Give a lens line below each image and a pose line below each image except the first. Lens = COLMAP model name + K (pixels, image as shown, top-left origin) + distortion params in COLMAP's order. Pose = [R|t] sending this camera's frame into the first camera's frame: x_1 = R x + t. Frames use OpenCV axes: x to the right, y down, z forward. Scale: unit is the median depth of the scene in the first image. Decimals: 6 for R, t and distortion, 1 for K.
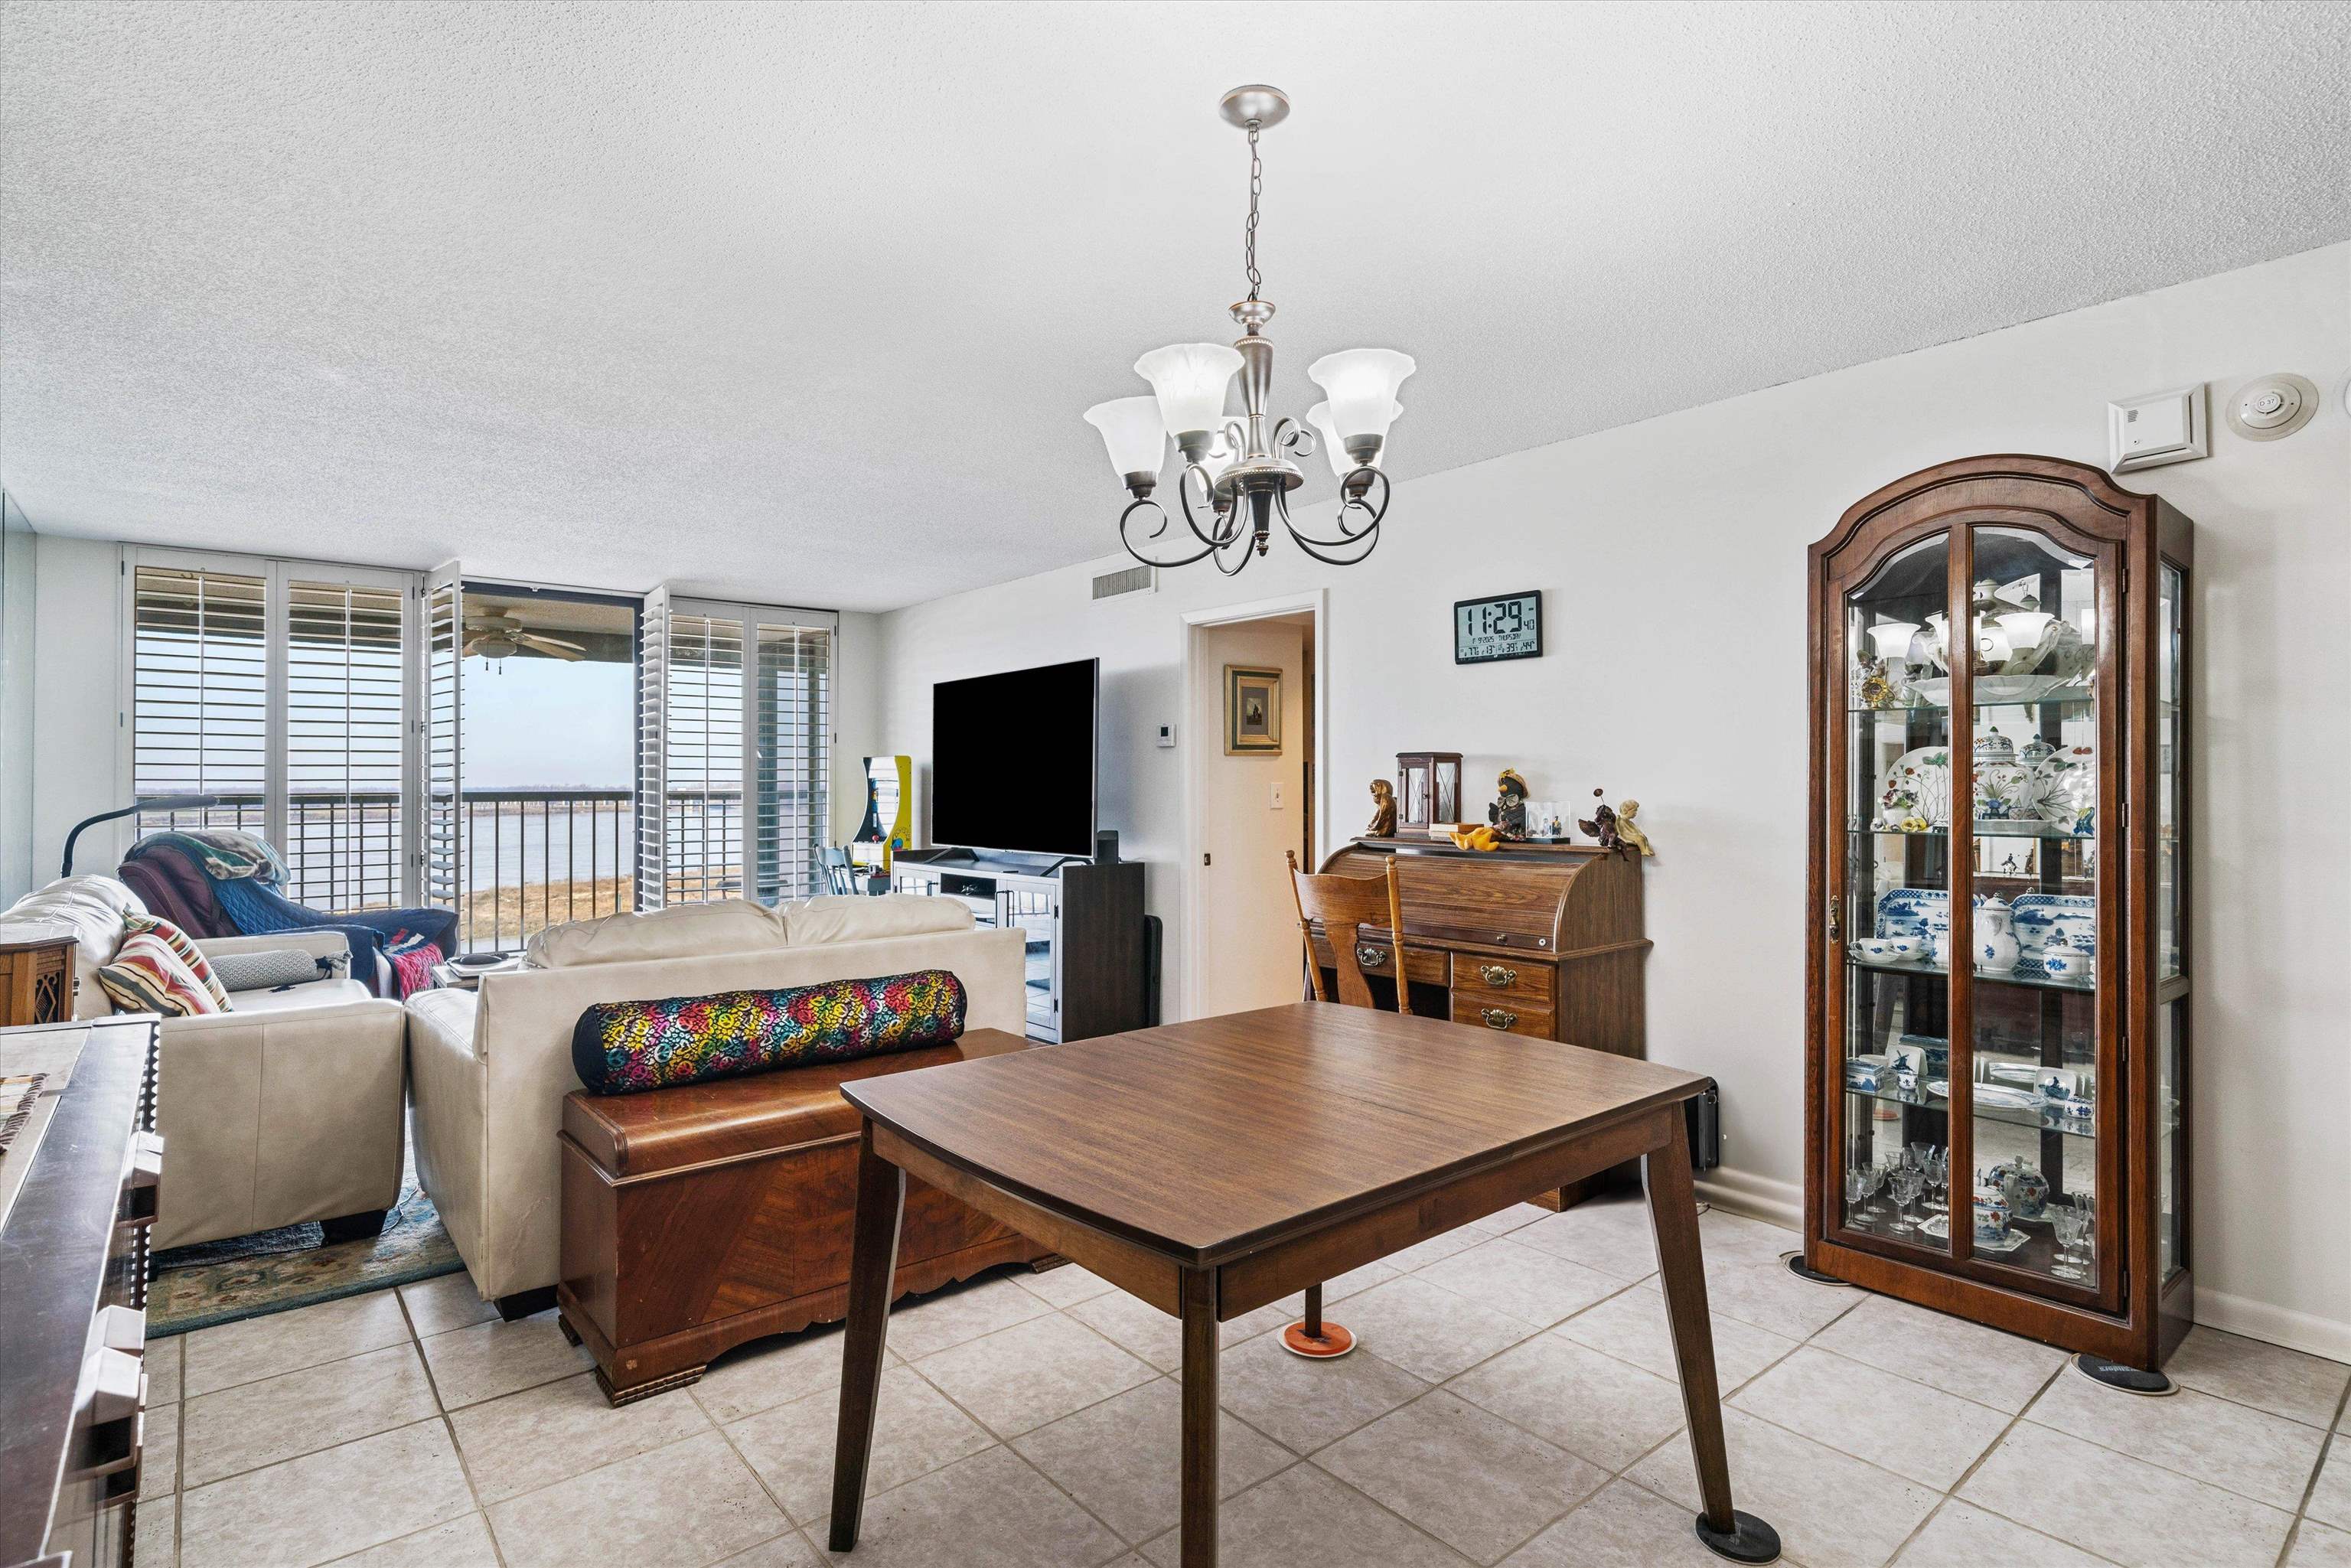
lens RADIAL K [[1155.6, 0, 1174.8], [0, 1155.6, 772.0], [0, 0, 1]] dist [0.003167, -0.001076]
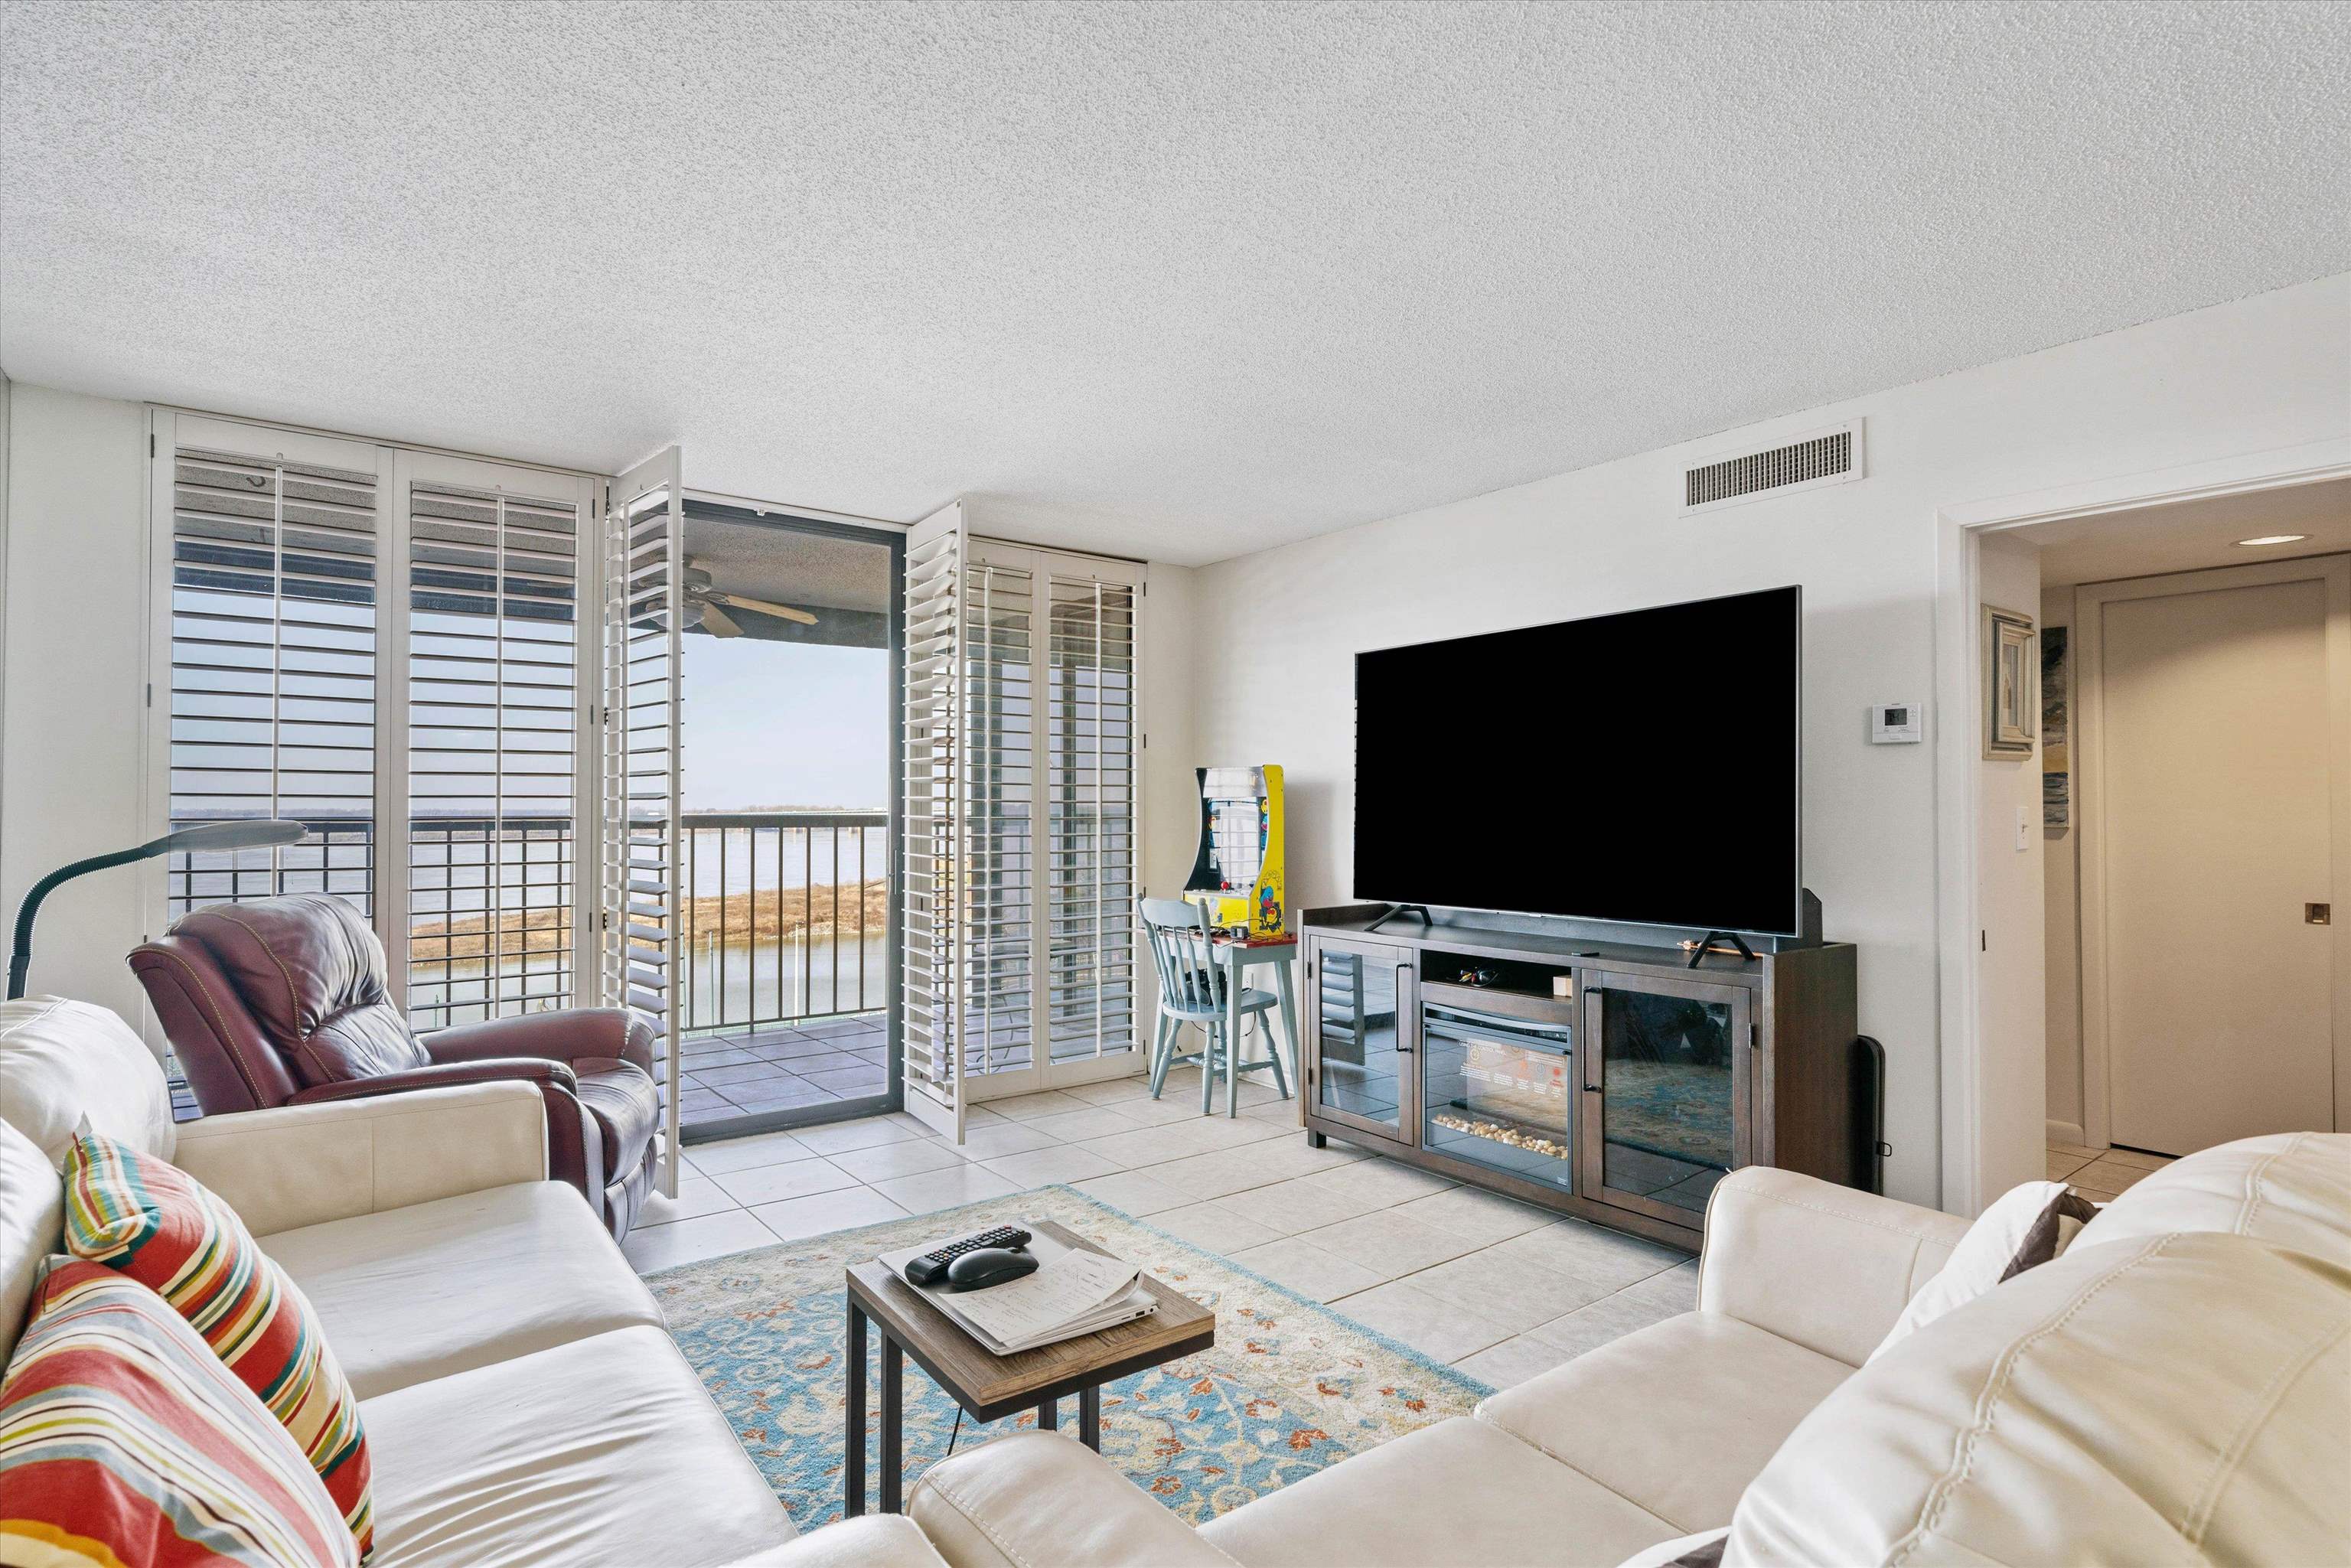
lens RADIAL K [[1155.6, 0, 1176.4], [0, 1155.6, 805.8], [0, 0, 1]] dist [0.003167, -0.001076]
pose [[0.999231, 0.003733, -0.039036, -0.294785], [-0.003434, 0.999964, 0.007731, 0.005408], [0.039064, -0.007591, 0.999208, 0.350407]]
